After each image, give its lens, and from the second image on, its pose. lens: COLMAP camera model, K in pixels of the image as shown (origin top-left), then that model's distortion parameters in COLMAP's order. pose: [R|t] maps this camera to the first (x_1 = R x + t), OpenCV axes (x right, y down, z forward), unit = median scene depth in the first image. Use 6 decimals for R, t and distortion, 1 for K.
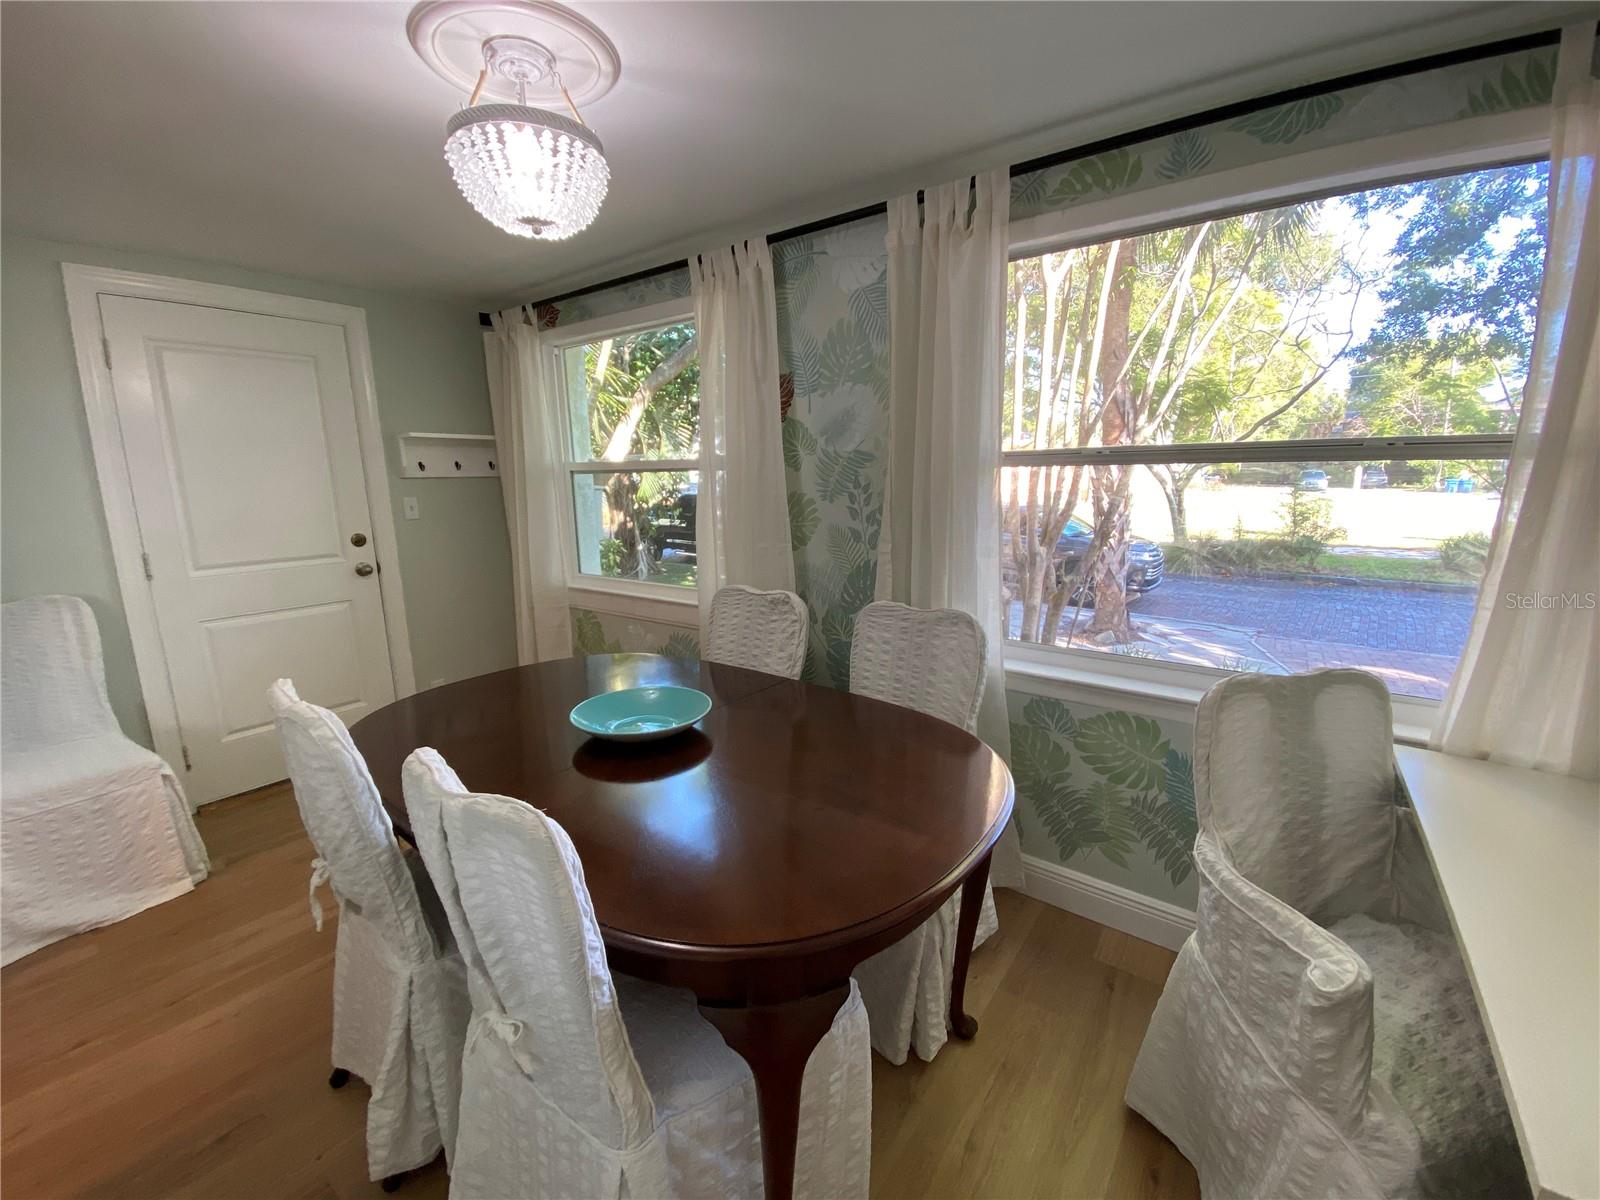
lens RADIAL K [[644.3, 0, 802.6], [0, 644.3, 599.4], [0, 0, 1]] dist [-0.000852, -0.009534]
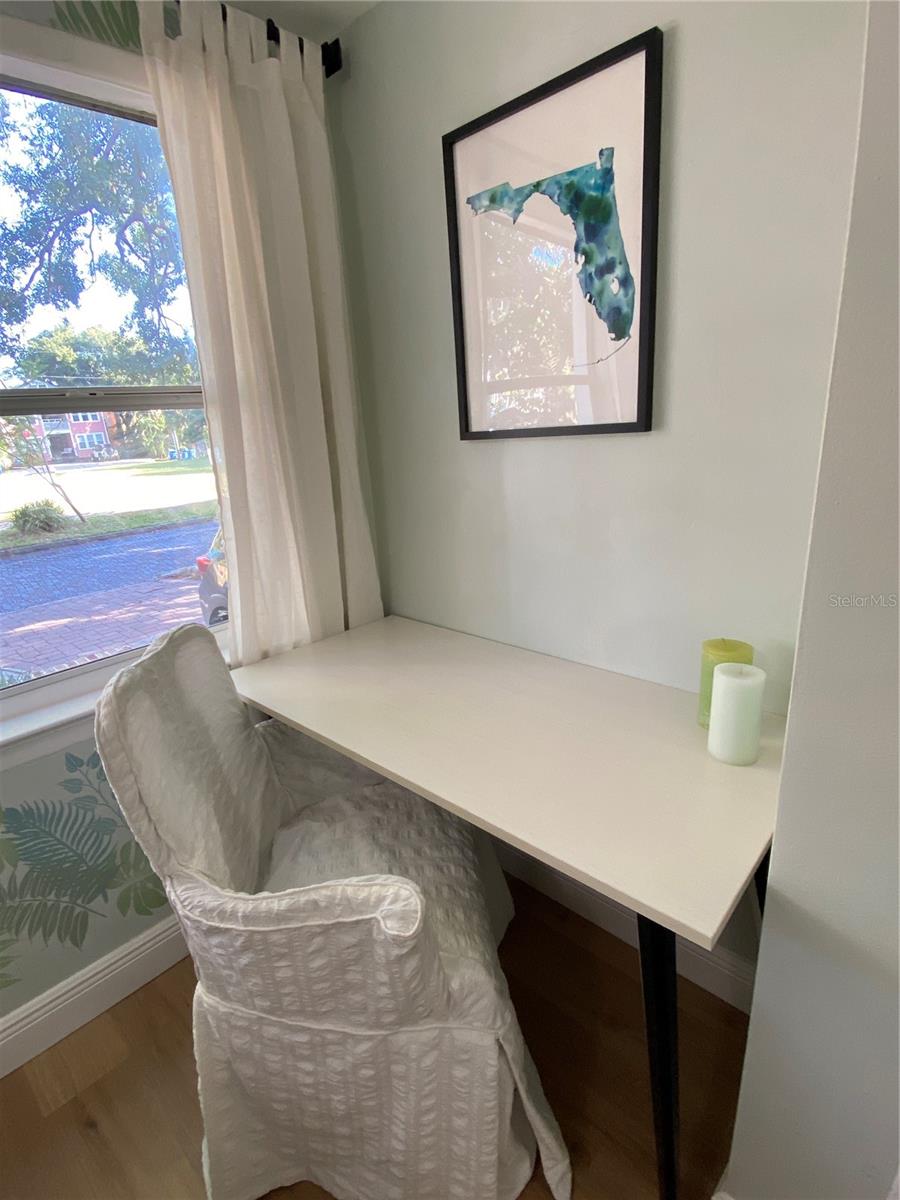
lens RADIAL K [[586.4, 0, 450.6], [0, 586.4, 597.2], [0, 0, 1]] dist [-0.011556, -0.001083]
pose [[0.124590, -0.287653, 0.949596, 0.091540], [0.263451, 0.932291, 0.247845, -0.042242], [-0.956593, 0.219293, 0.191937, 0.449986]]
